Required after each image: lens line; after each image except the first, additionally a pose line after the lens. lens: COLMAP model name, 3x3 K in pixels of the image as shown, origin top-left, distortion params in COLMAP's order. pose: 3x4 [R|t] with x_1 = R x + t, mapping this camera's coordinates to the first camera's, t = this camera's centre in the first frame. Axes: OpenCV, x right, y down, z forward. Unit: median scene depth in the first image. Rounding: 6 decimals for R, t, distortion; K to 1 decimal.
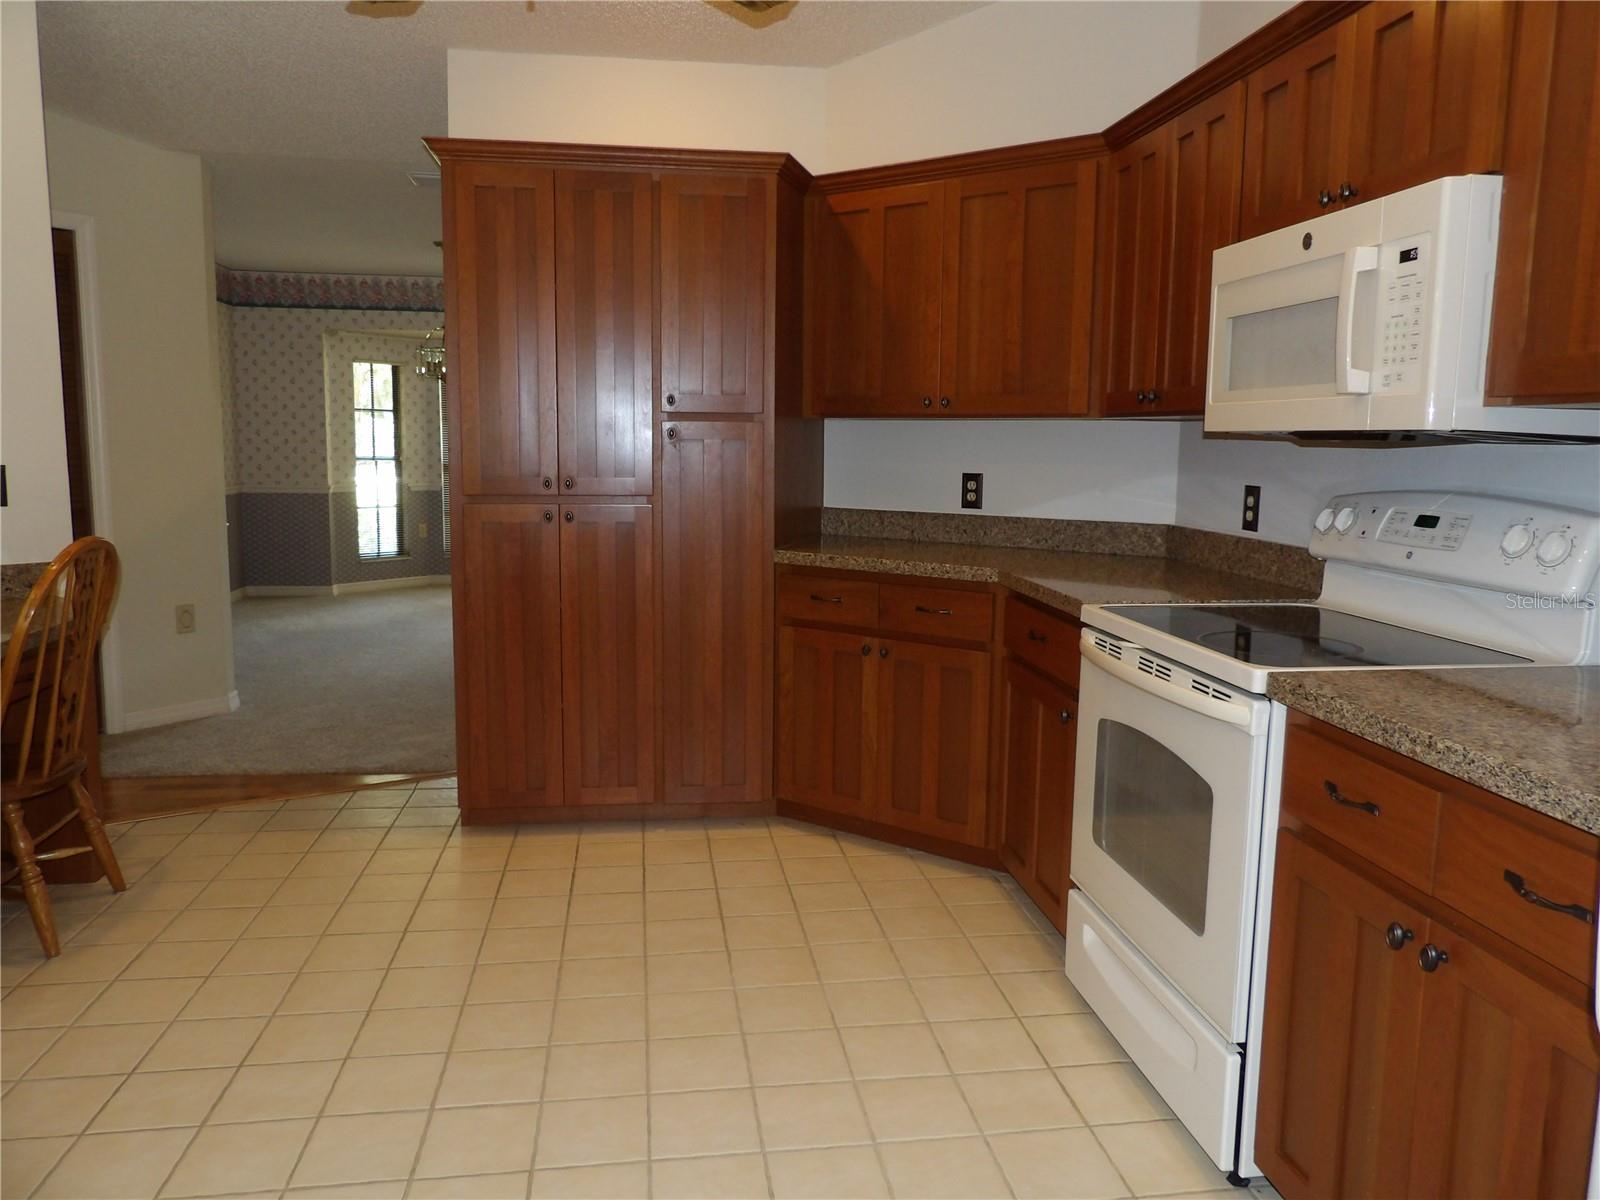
lens RADIAL K [[1140.3, 0, 803.8], [0, 1140.3, 594.9], [0, 0, 1]] dist [-0.038233, 0.040199]
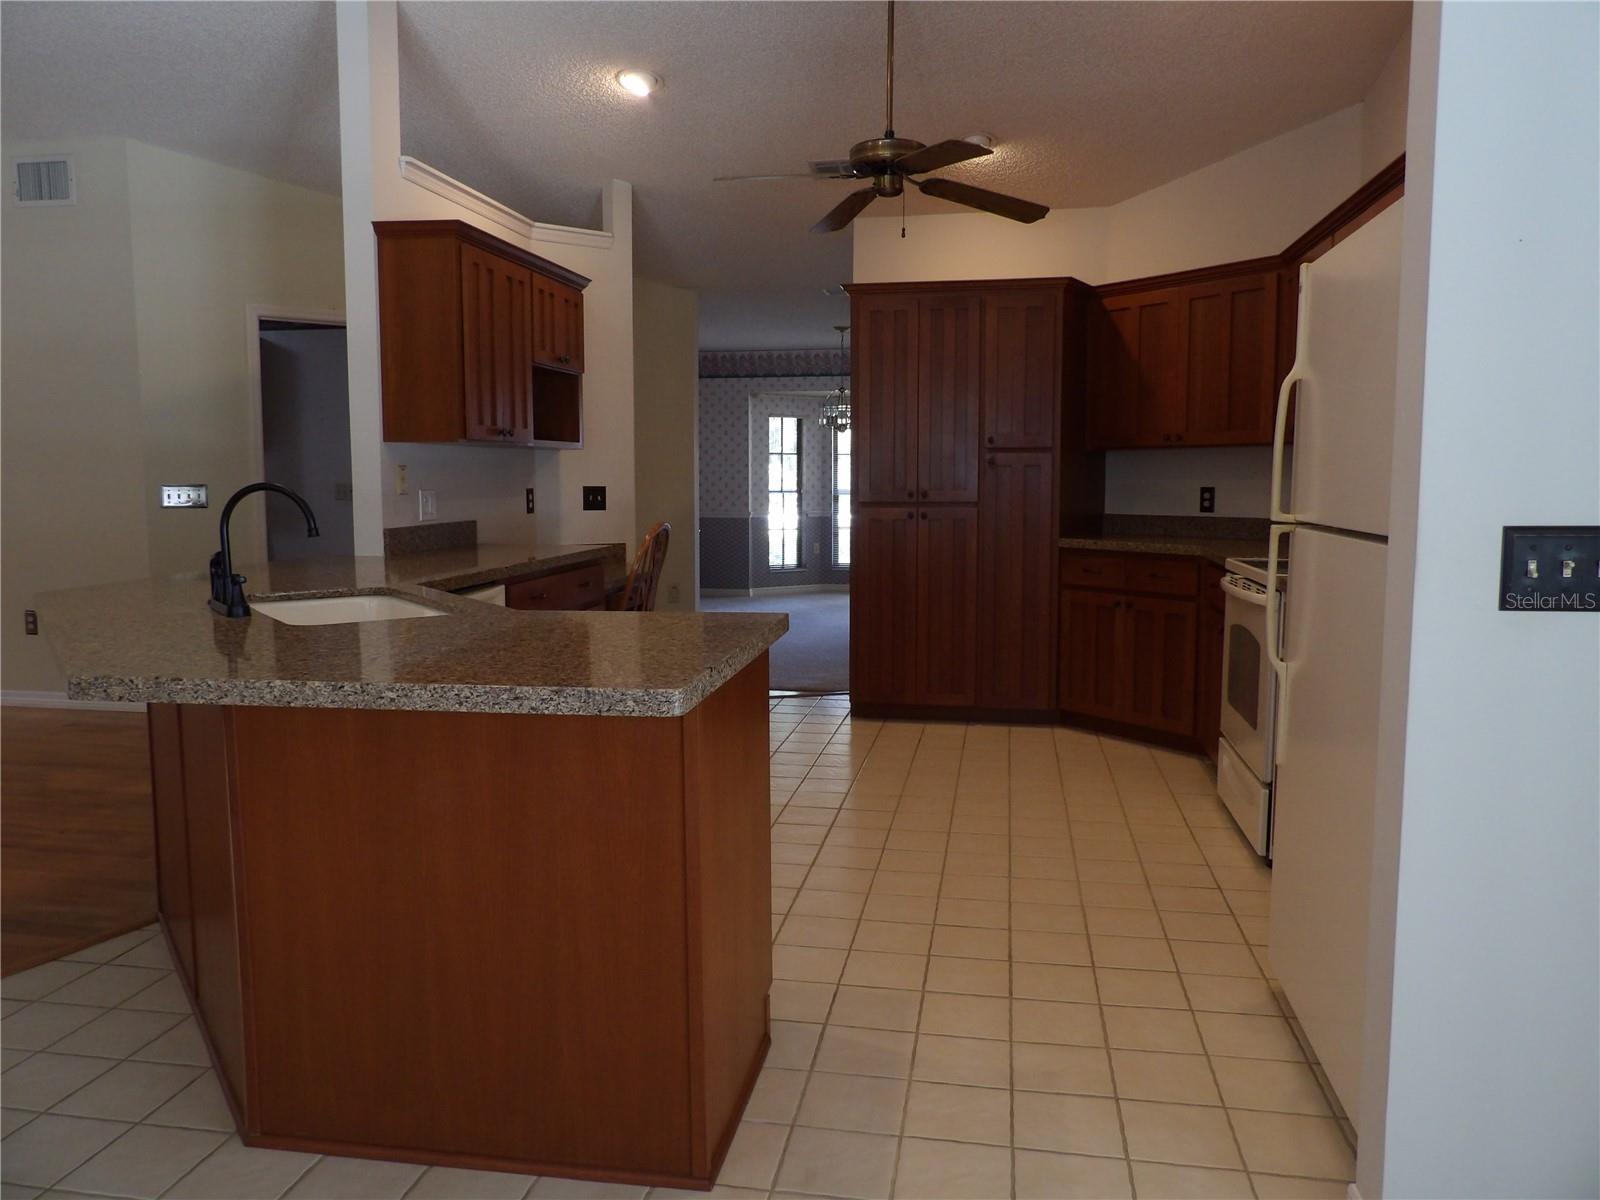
lens RADIAL K [[1140.3, 0, 803.8], [0, 1140.3, 594.9], [0, 0, 1]] dist [-0.038233, 0.040199]
pose [[0.948996, 0.018666, -0.314736, 0.129630], [-0.030513, 0.998998, -0.032755, 0.094848], [0.313809, 0.040688, 0.948614, -0.521631]]
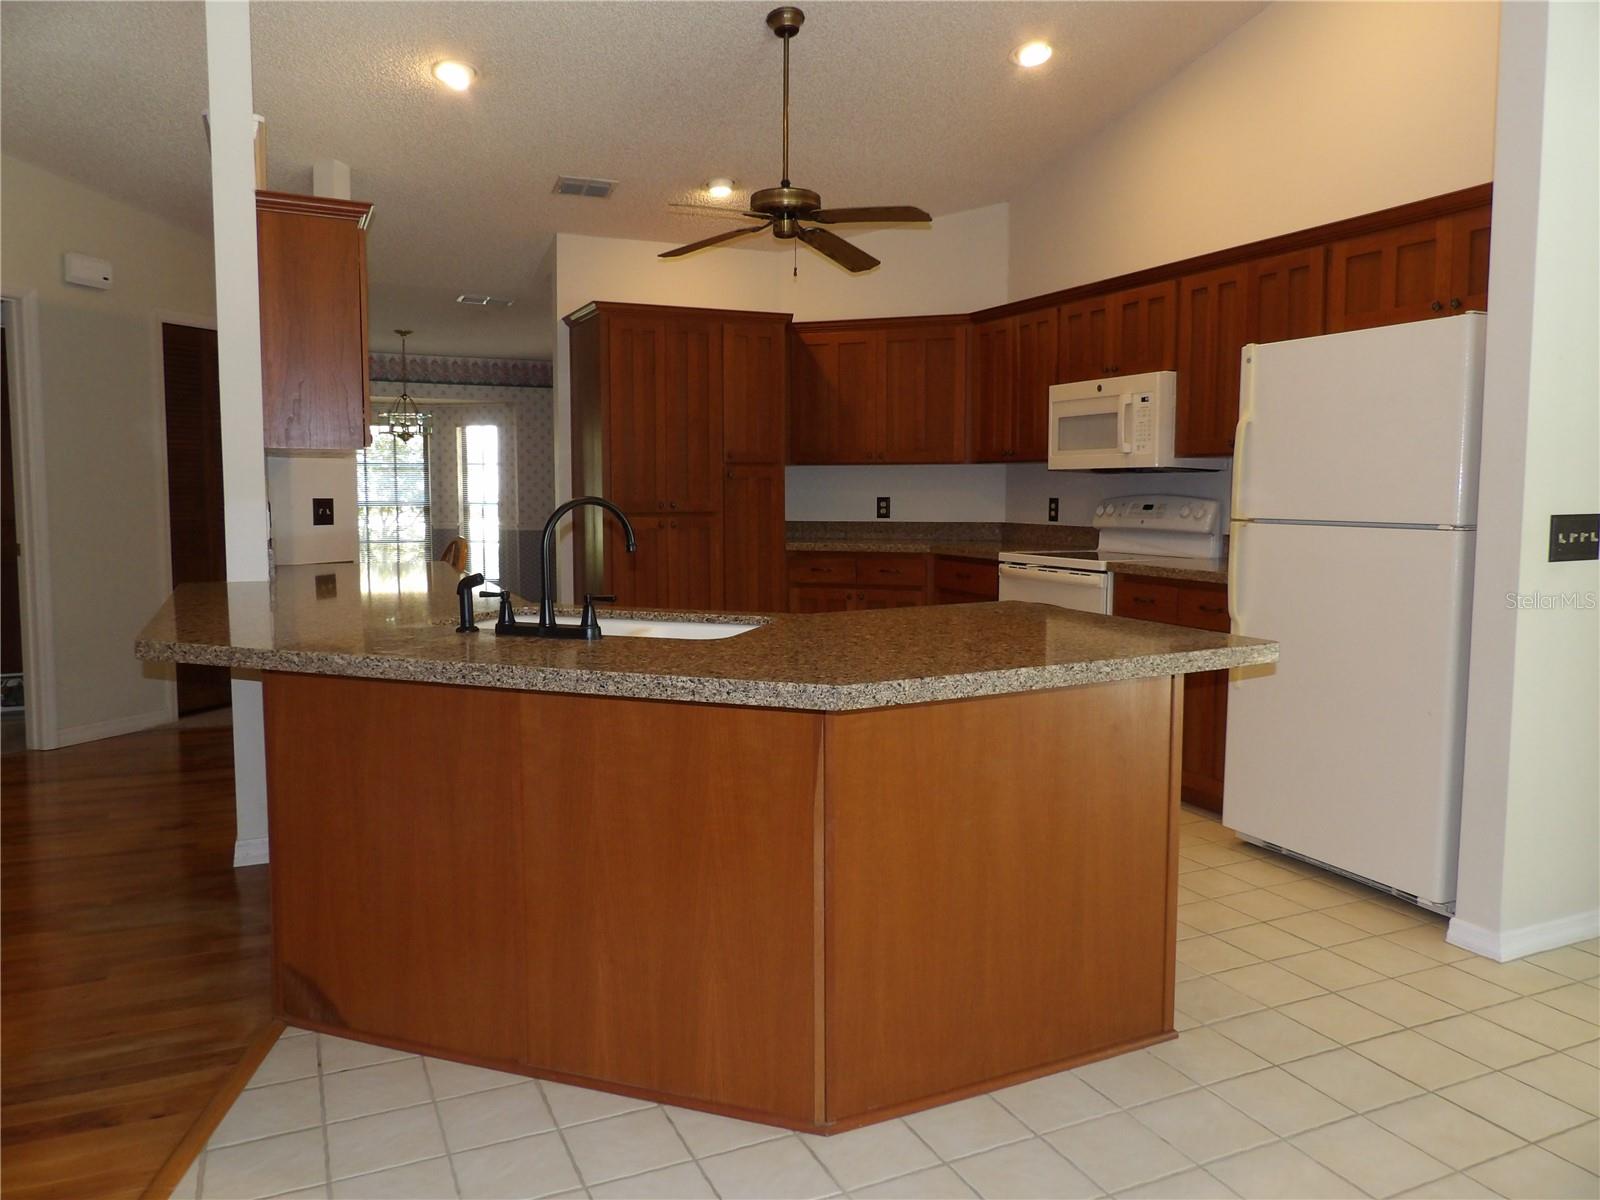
lens RADIAL K [[1140.3, 0, 803.8], [0, 1140.3, 594.9], [0, 0, 1]] dist [-0.038233, 0.040199]
pose [[0.958257, -0.037202, 0.283478, -0.492014], [0.049334, 0.998141, -0.035778, 0.101305], [-0.281621, 0.048269, 0.958311, -0.635043]]
